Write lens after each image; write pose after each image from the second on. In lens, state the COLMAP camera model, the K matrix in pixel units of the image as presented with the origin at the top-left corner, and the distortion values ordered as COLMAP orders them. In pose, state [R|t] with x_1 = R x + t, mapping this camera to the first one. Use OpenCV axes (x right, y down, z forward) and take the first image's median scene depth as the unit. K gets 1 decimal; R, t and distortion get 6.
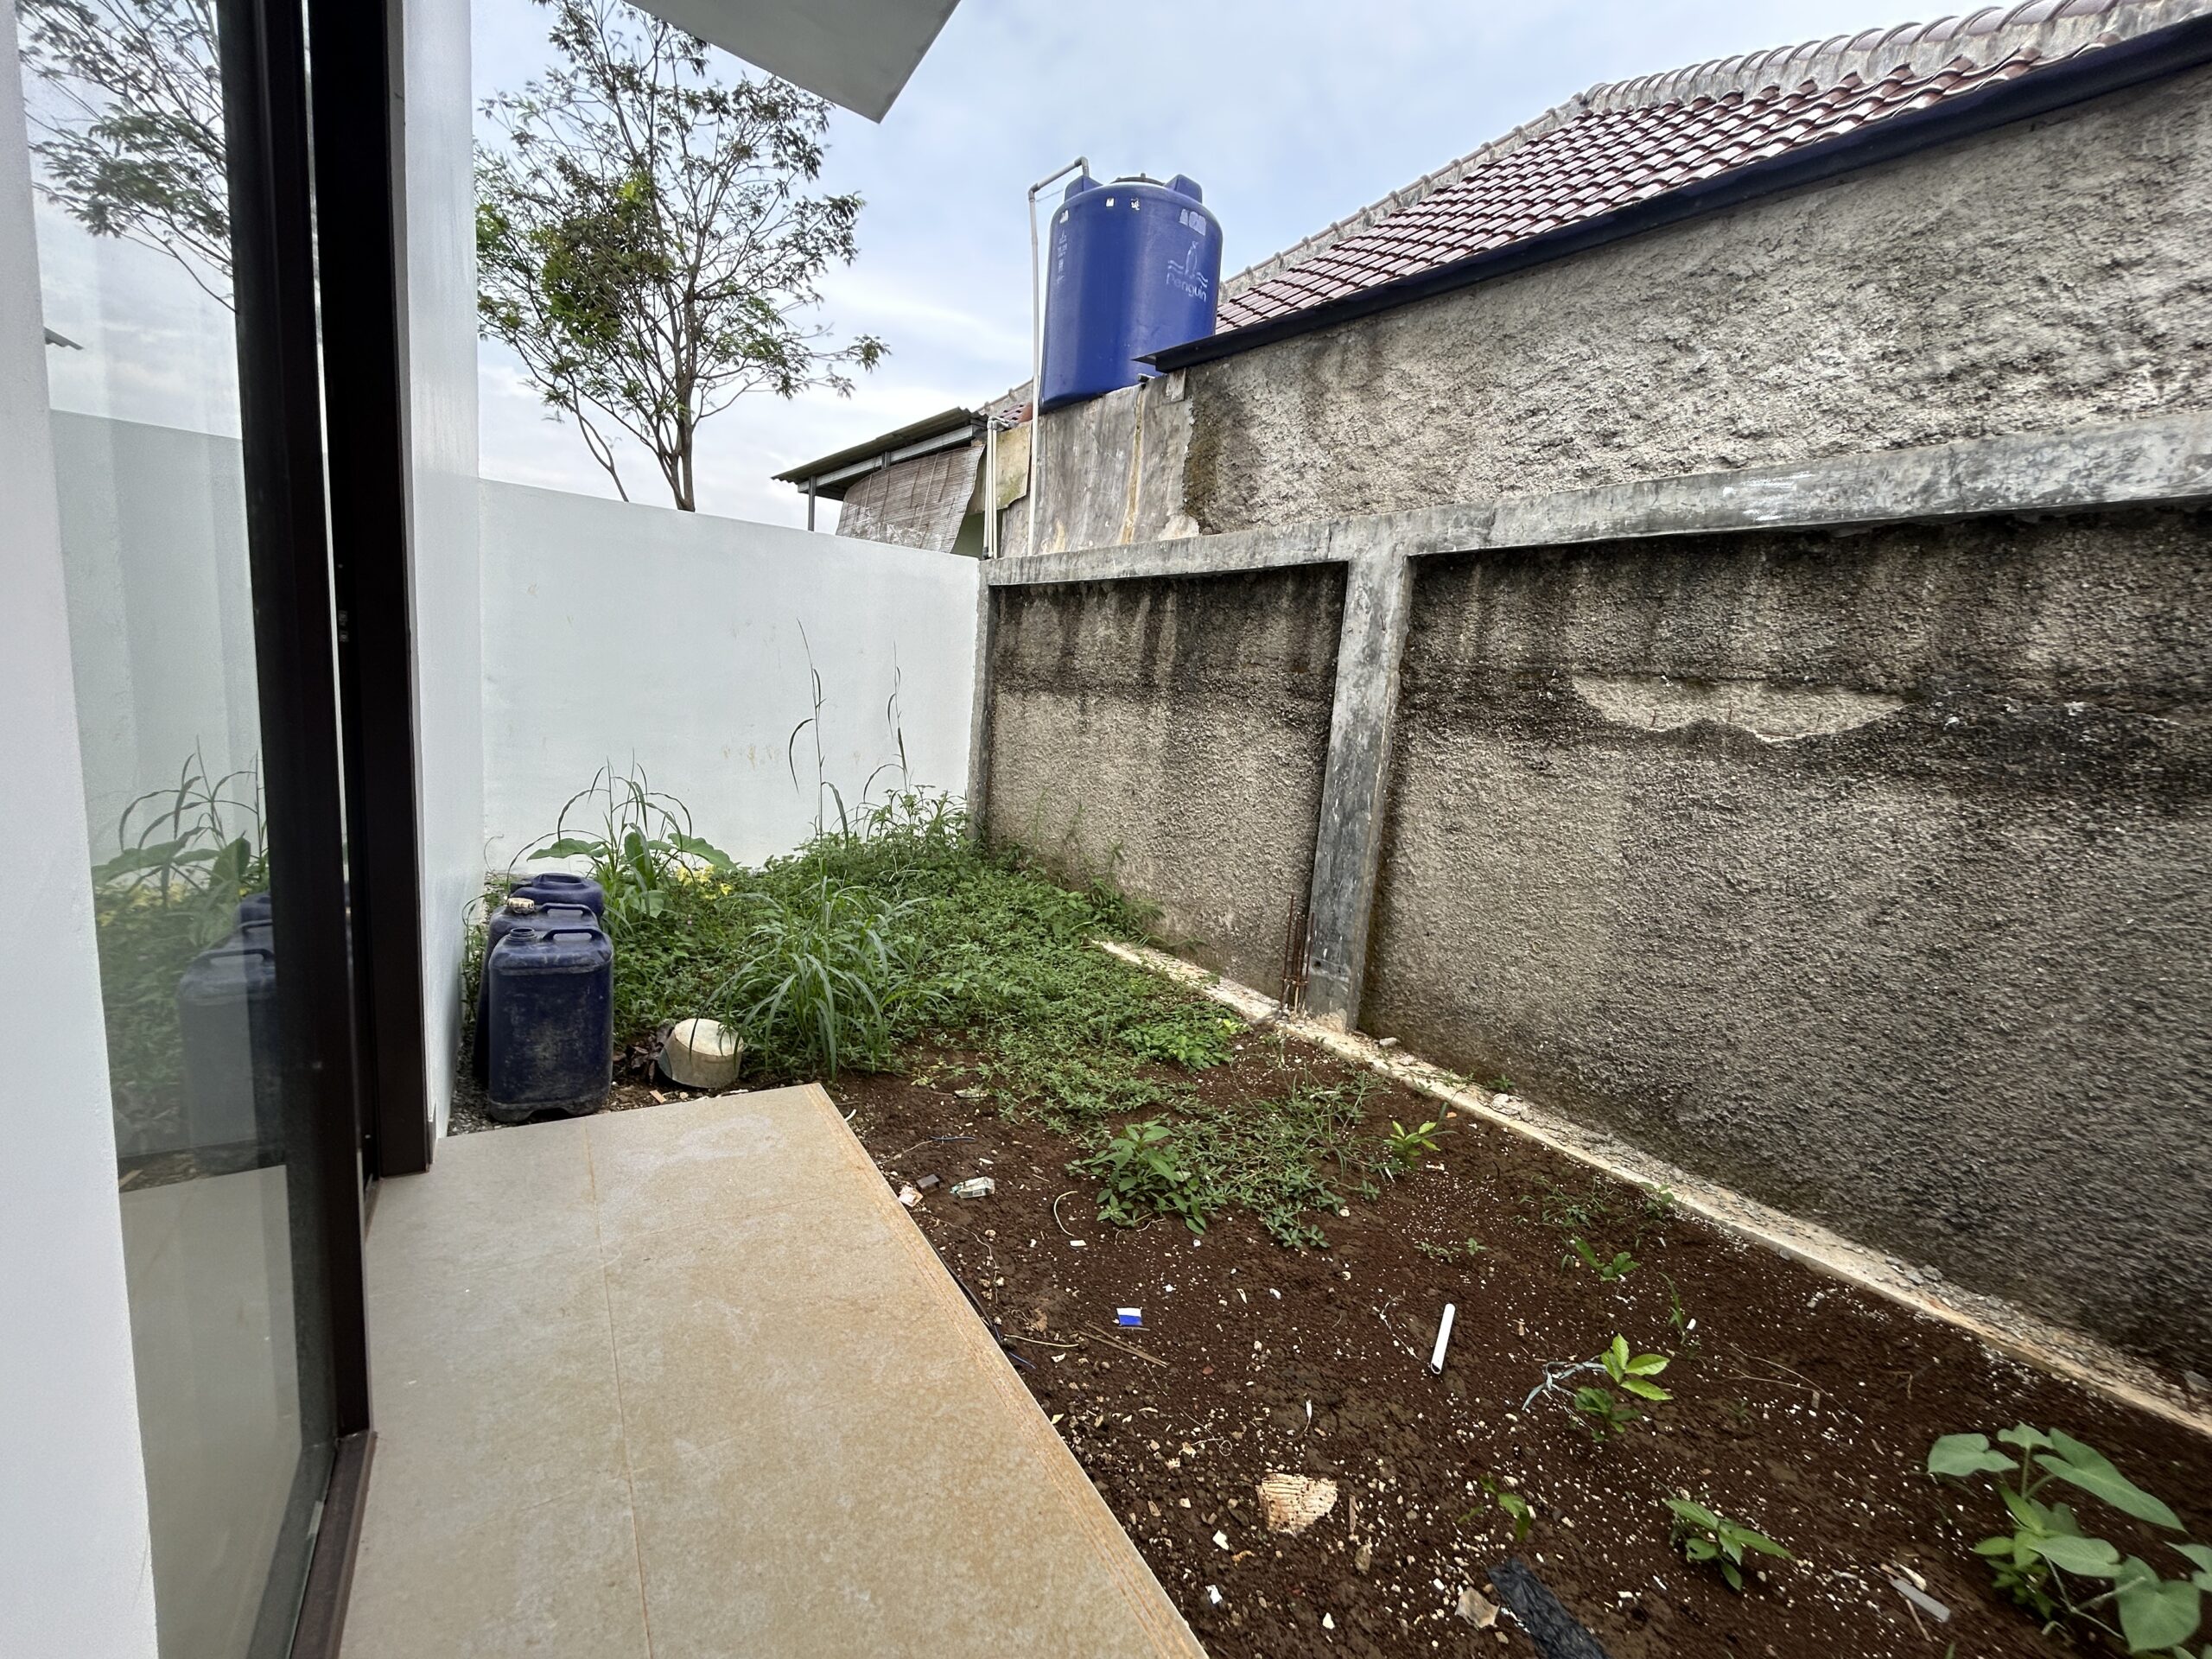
lens RADIAL K [[883.8, 0, 1107.1], [0, 883.8, 828.6], [0, 0, 1]] dist [0.001973, 0.000246]
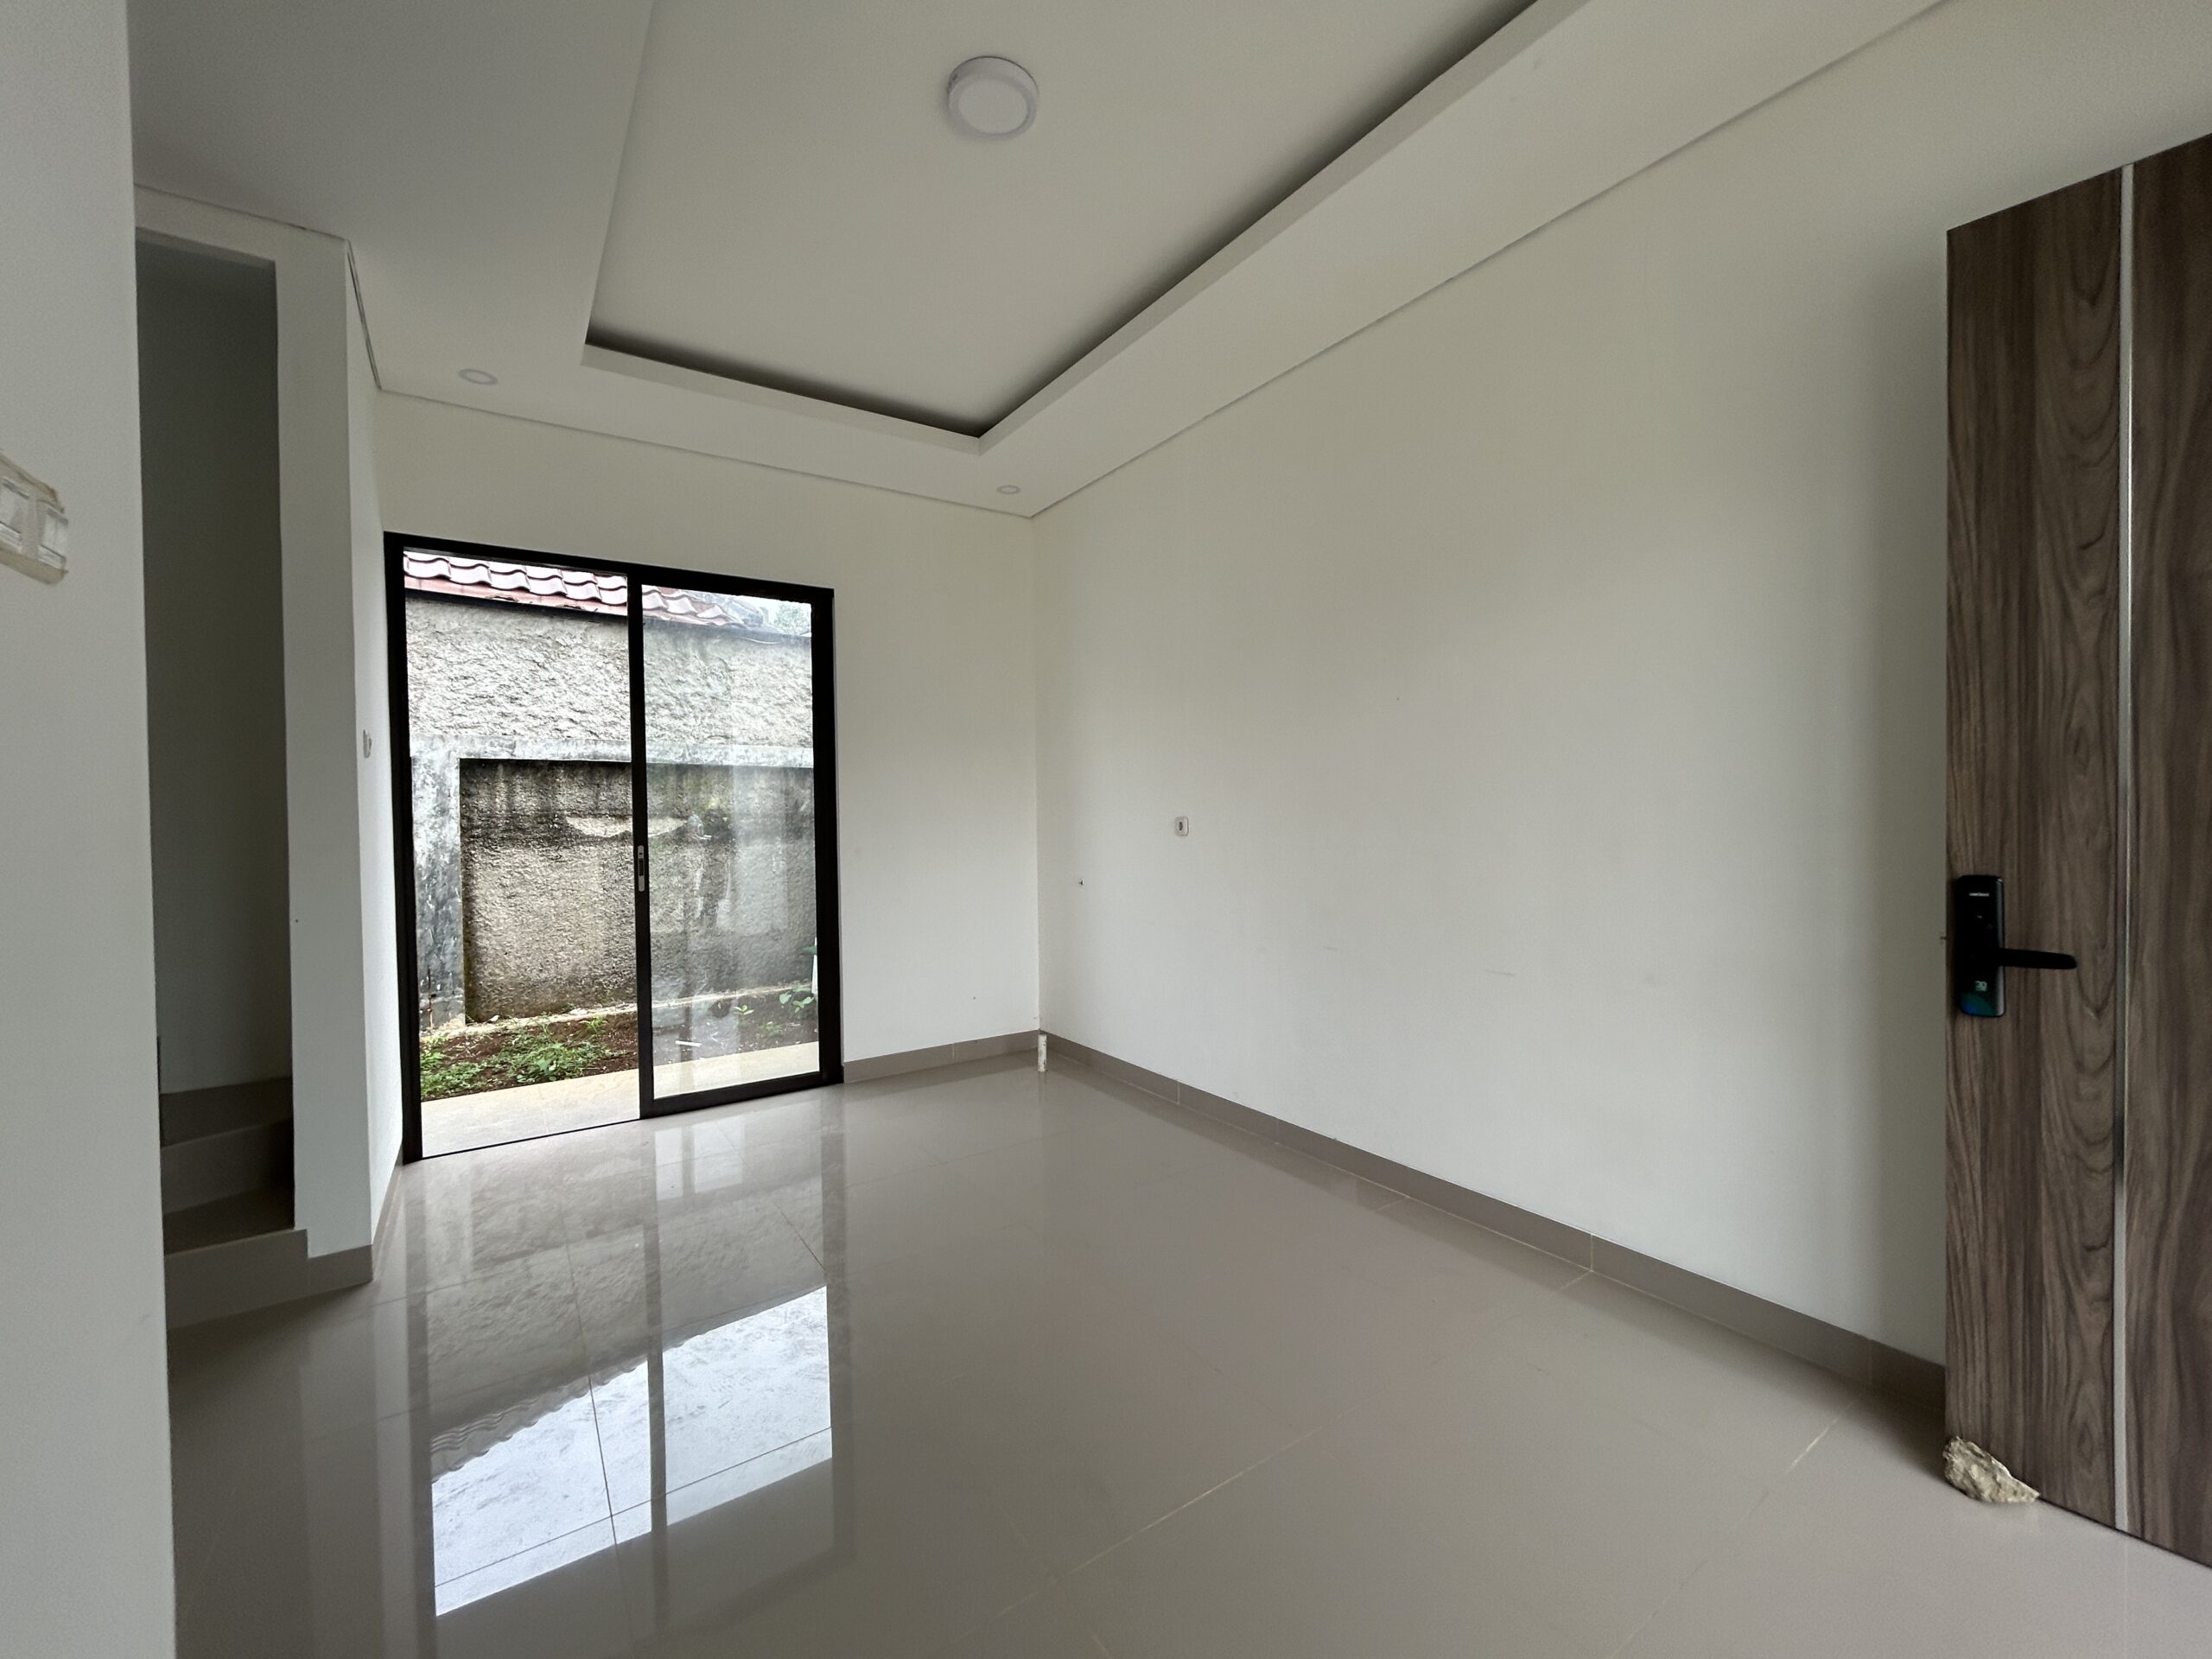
lens RADIAL K [[883.8, 0, 1109.2], [0, 883.8, 823.0], [0, 0, 1]] dist [0.001973, 0.000246]
pose [[-0.037711, -0.095909, 0.994675, -1.631114], [0.157194, 0.982422, 0.100687, -0.151525], [-0.986847, 0.160154, -0.021972, -0.297165]]
